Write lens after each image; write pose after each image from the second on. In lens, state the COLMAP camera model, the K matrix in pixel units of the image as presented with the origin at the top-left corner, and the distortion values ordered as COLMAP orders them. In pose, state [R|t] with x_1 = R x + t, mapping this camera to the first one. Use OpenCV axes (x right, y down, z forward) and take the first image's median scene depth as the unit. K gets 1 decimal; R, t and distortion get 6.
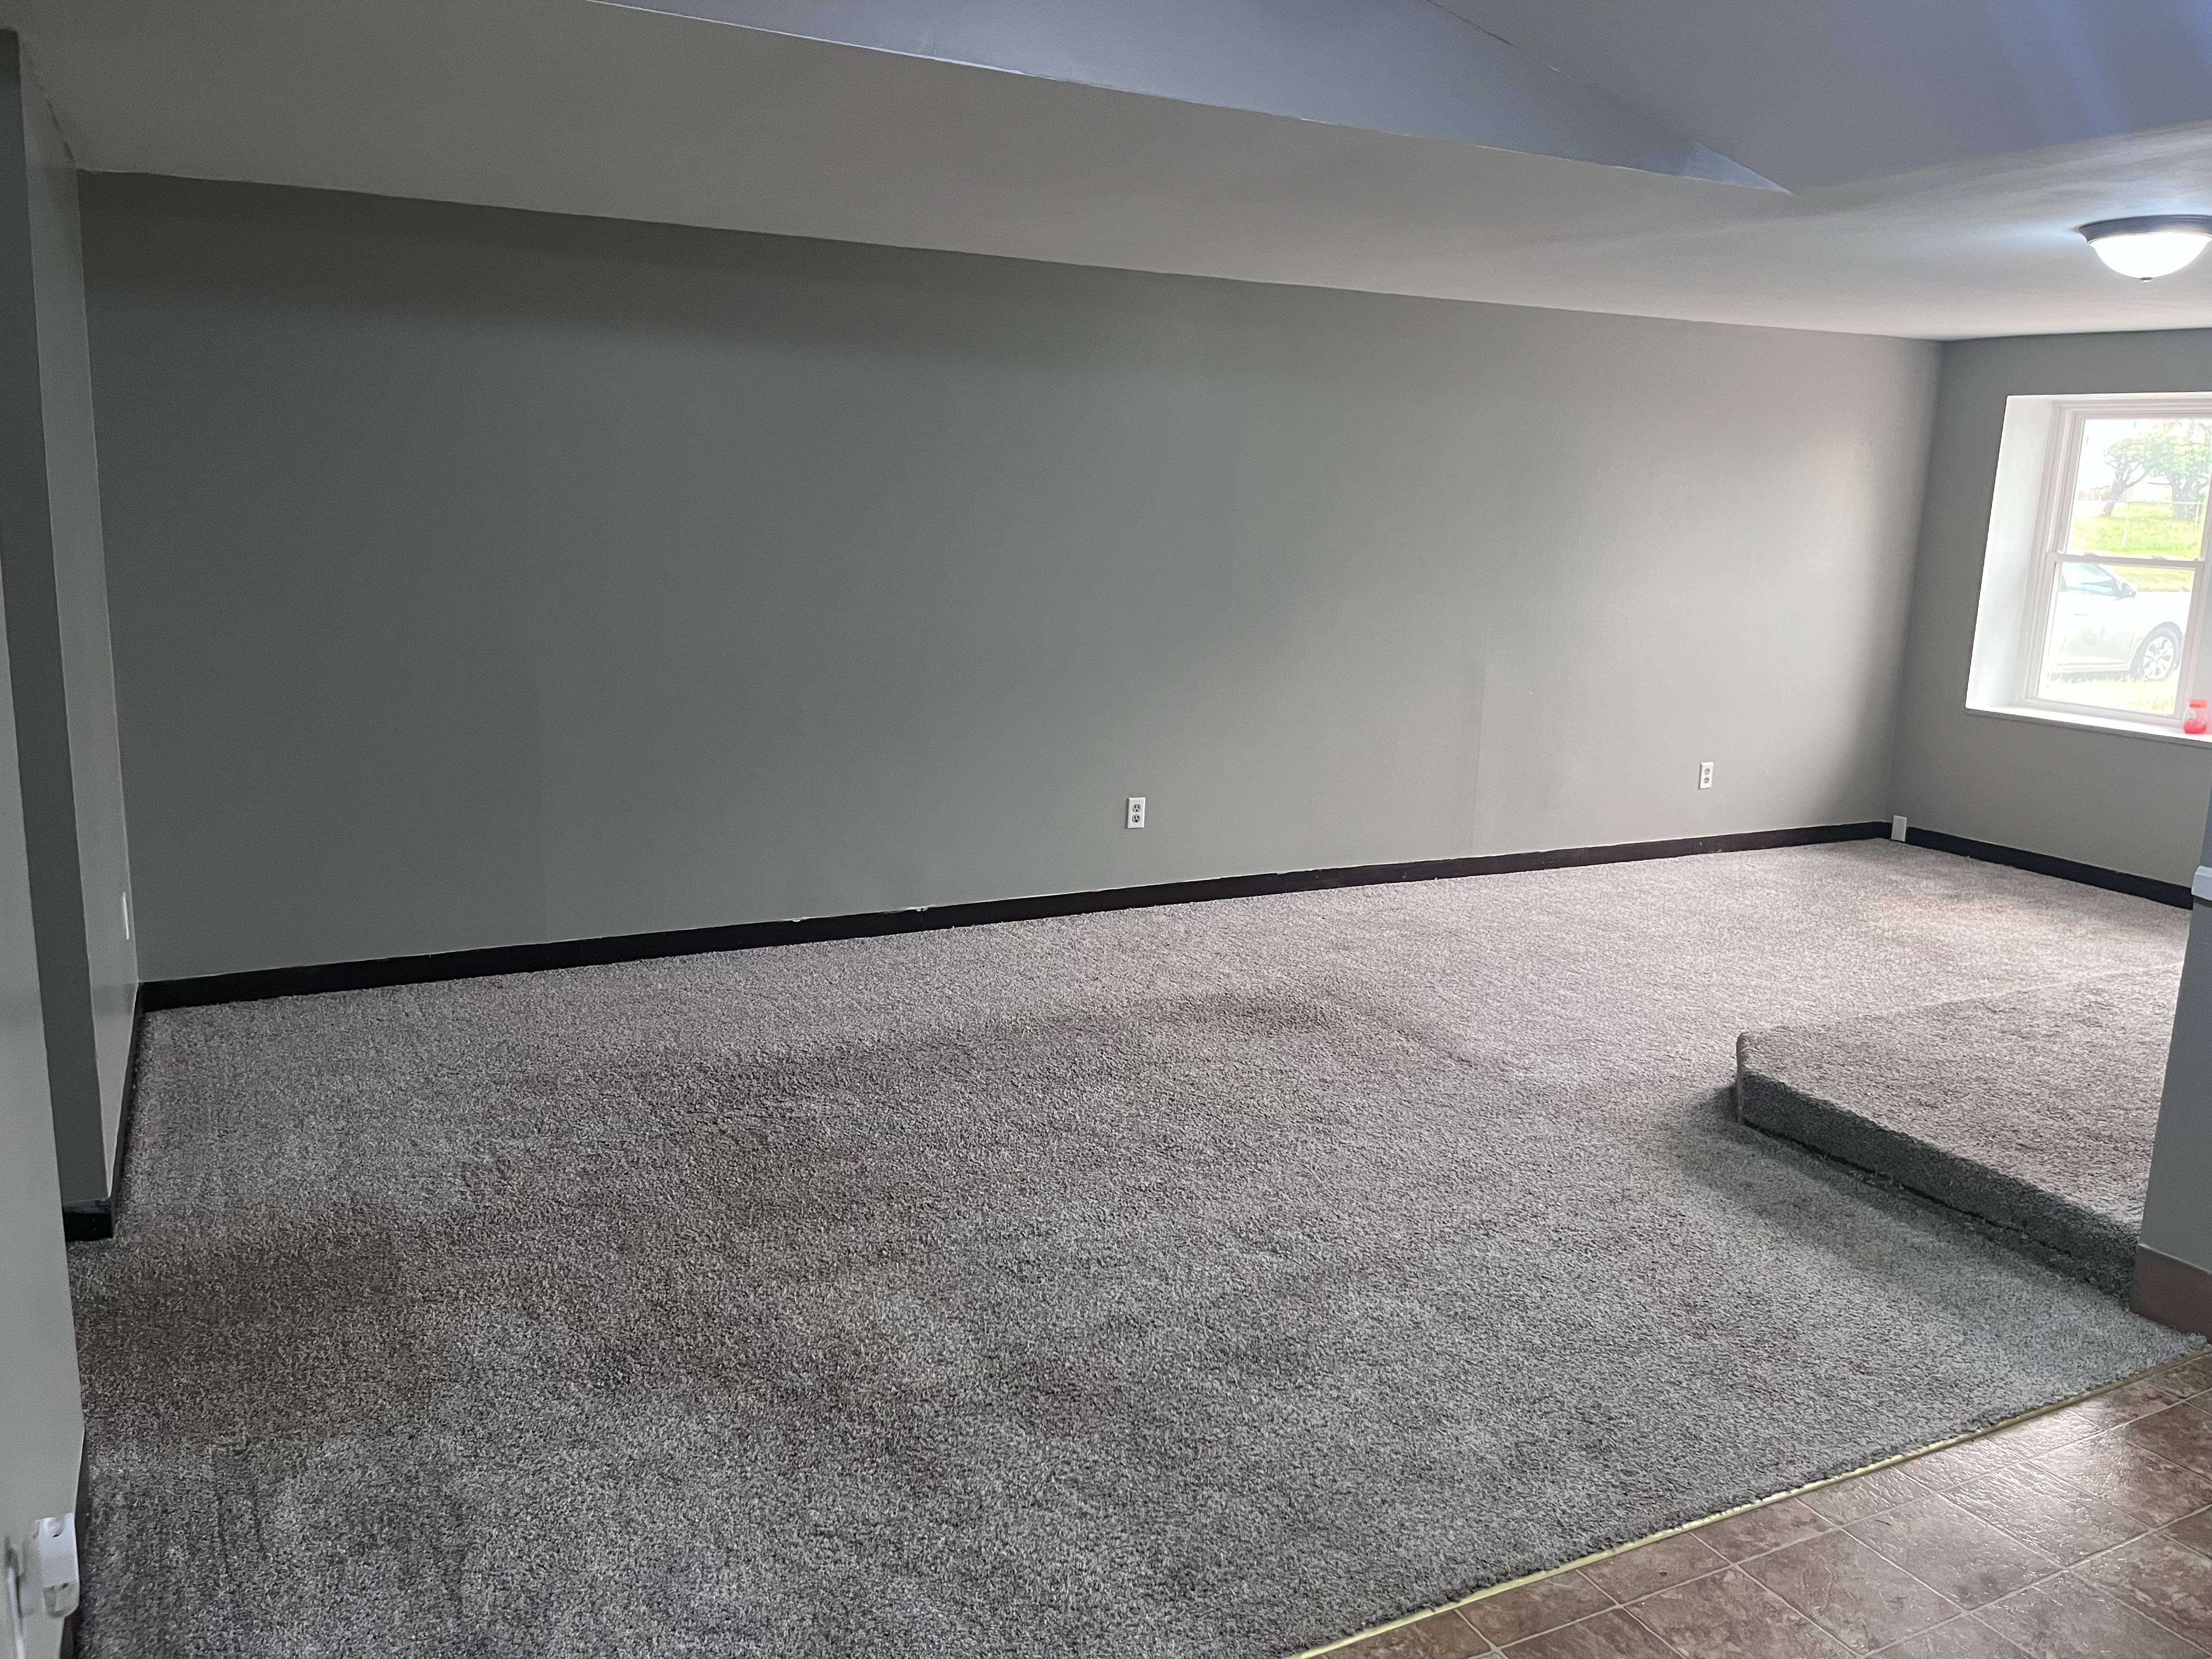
lens RADIAL K [[1676.6, 0, 1110.6], [0, 1676.6, 815.4], [0, 0, 1]] dist [0.042006, -0.040199]
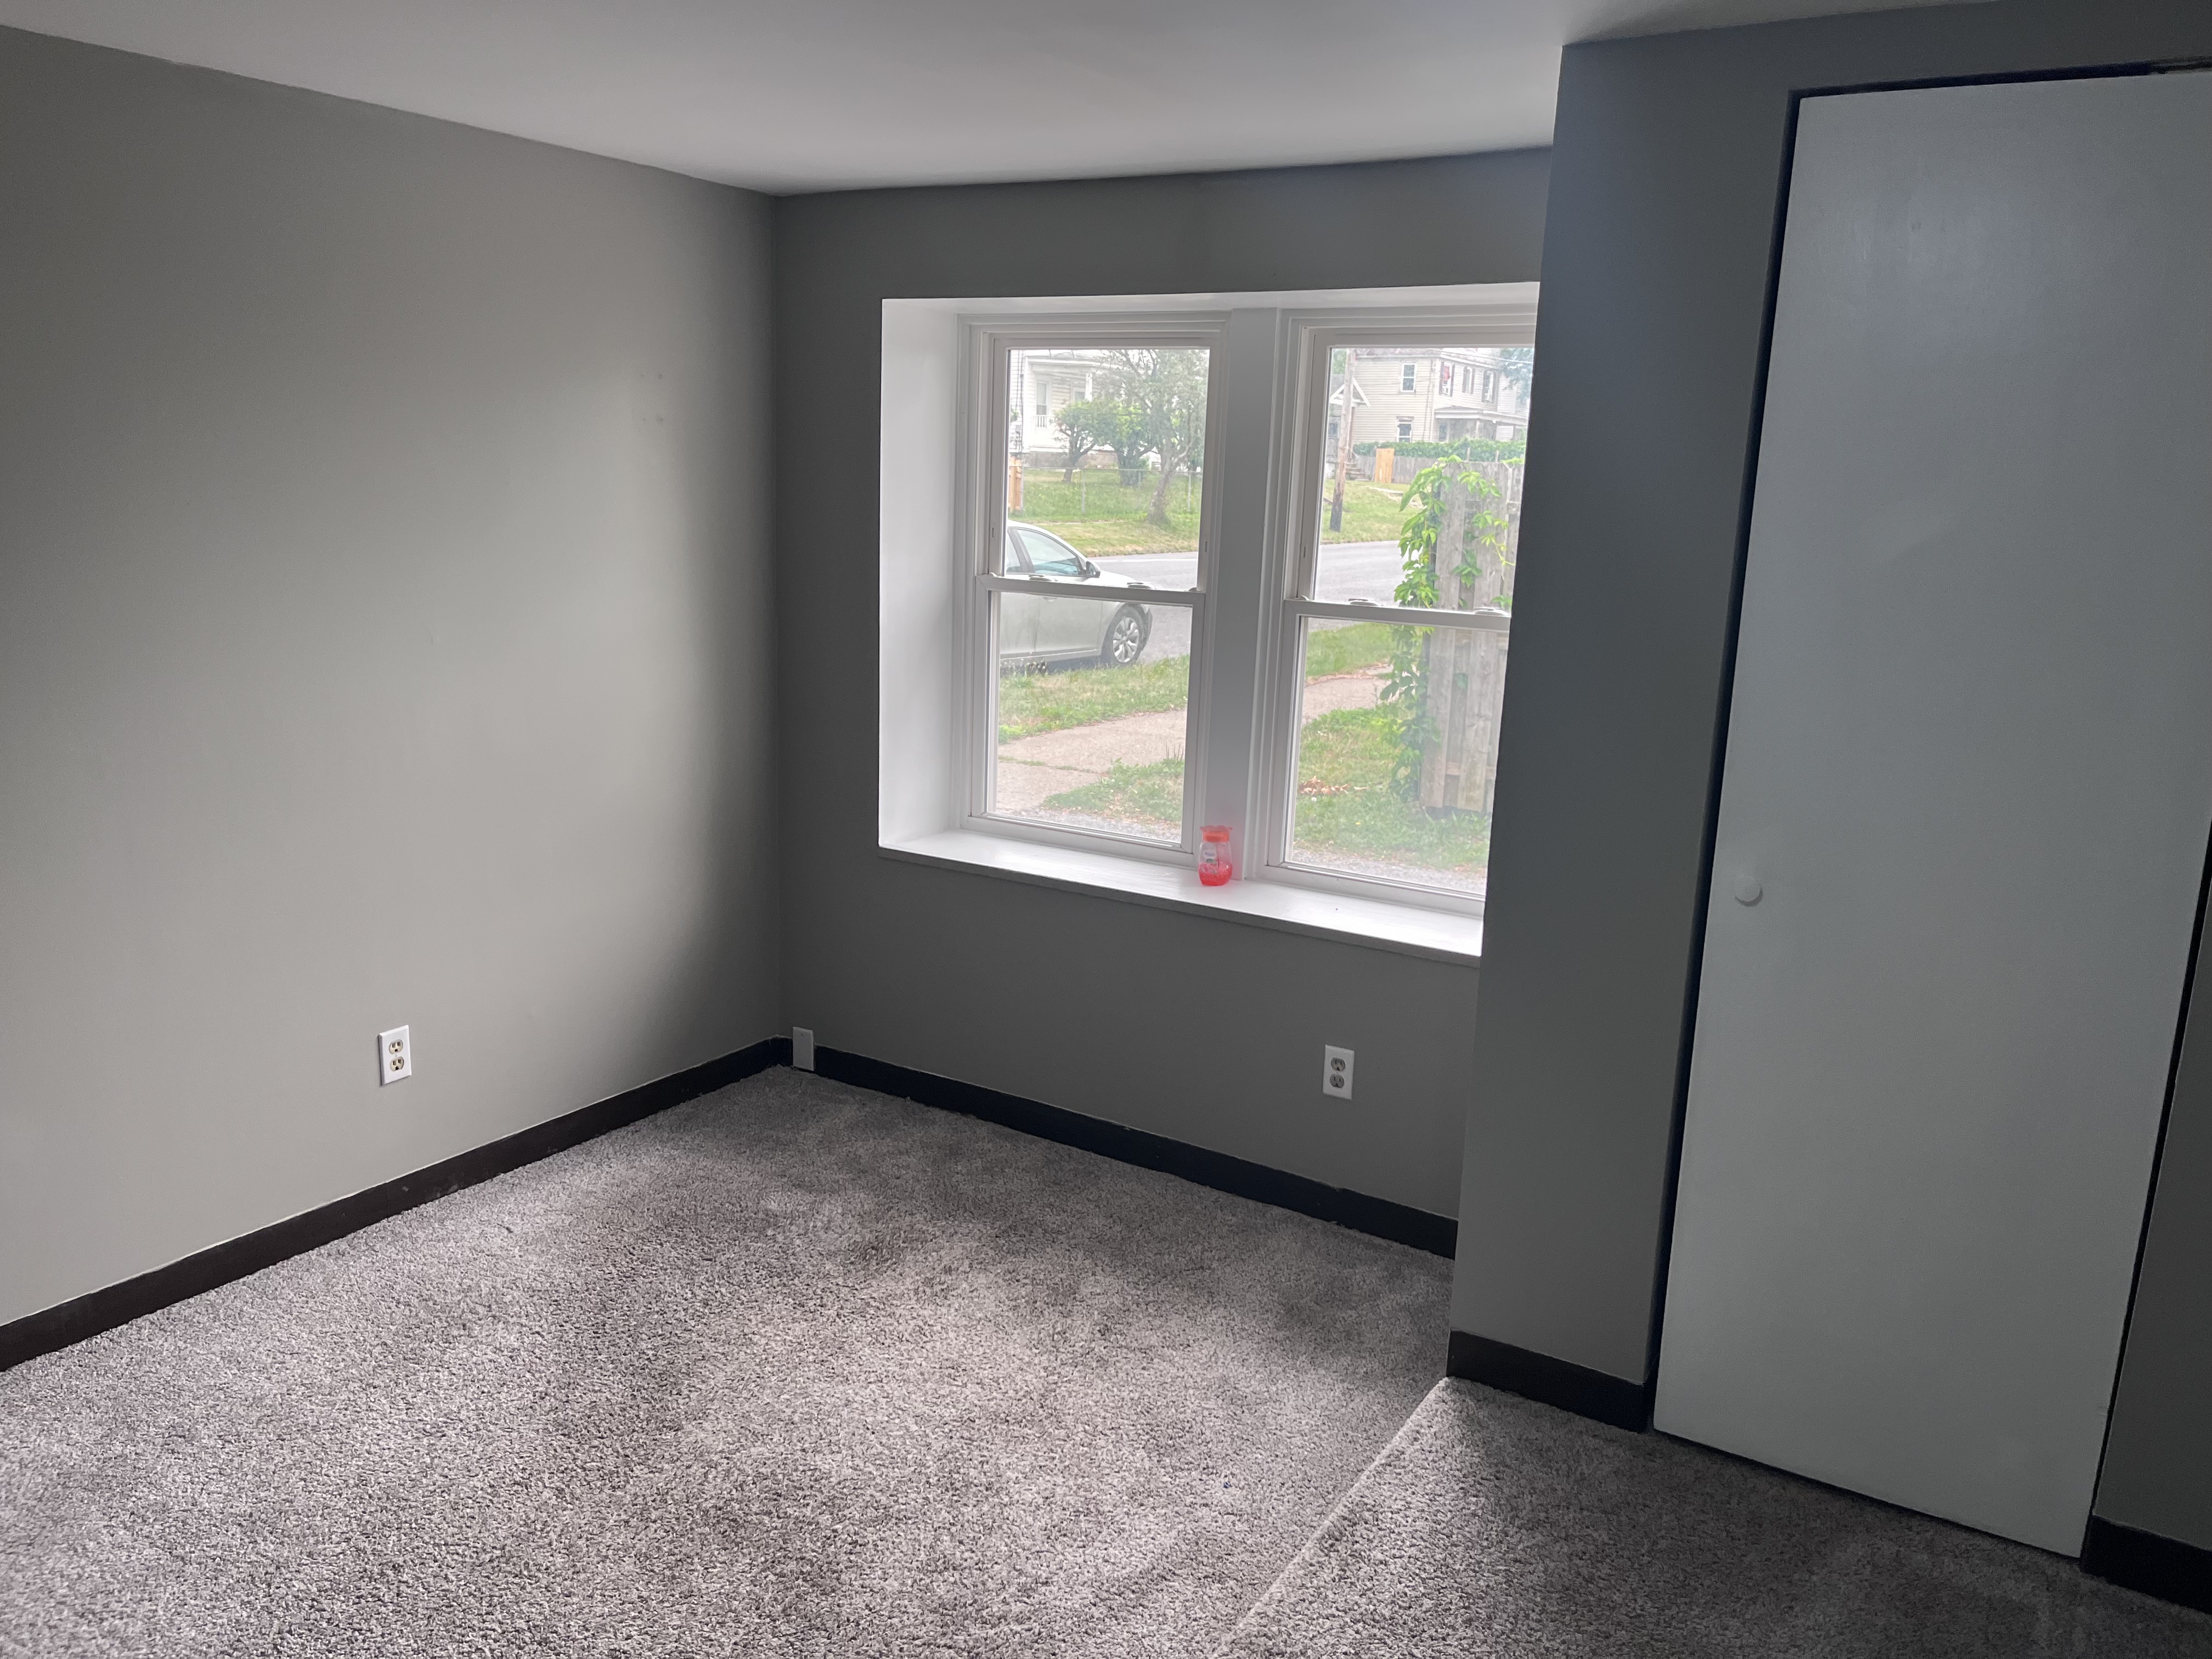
lens RADIAL K [[1676.6, 0, 1102.9], [0, 1676.6, 833.1], [0, 0, 1]] dist [0.042006, -0.040199]
pose [[0.854963, -0.106608, 0.507615, 0.285949], [0.089617, 0.994293, 0.057879, -0.096767], [-0.510888, -0.003993, 0.859638, 0.475868]]
